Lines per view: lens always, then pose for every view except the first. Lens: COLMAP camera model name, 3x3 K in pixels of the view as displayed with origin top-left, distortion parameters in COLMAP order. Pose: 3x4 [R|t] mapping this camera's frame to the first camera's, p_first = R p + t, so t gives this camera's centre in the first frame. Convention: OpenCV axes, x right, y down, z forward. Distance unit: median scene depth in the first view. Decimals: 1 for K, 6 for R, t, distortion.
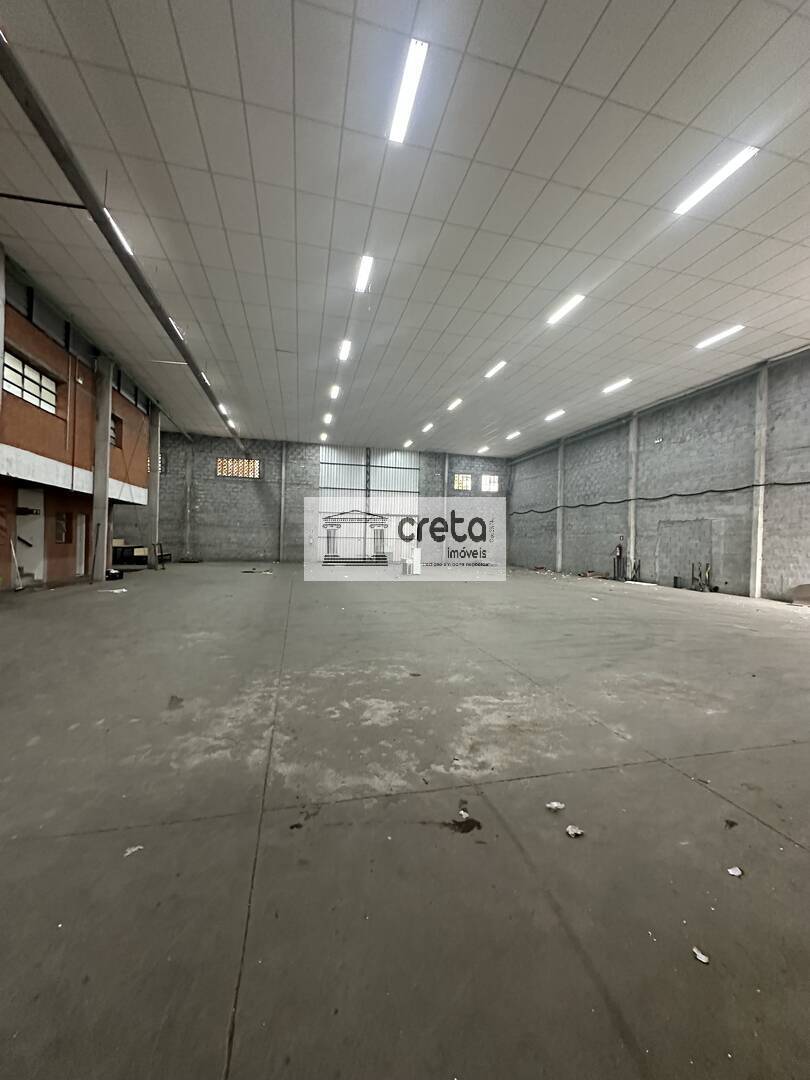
lens RADIAL K [[430.0, 0, 405.0], [0, 430.0, 540.0], [0, 0, 1]] dist [-0.003887, -0.000238]
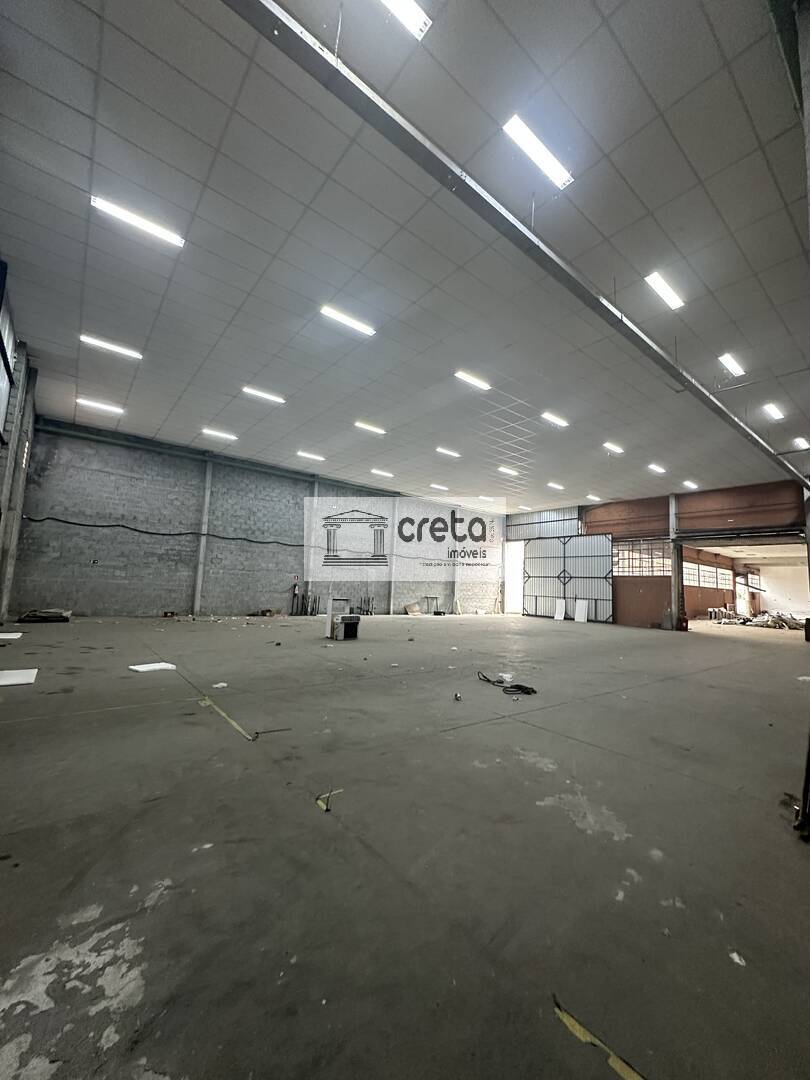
lens RADIAL K [[430.0, 0, 405.0], [0, 430.0, 540.0], [0, 0, 1]] dist [-0.003887, -0.000238]
pose [[-0.408980, 0.054499, 0.910915, -0.621537], [-0.056682, 0.994770, -0.084965, -0.022209], [-0.910781, -0.086381, -0.403752, 1.149354]]
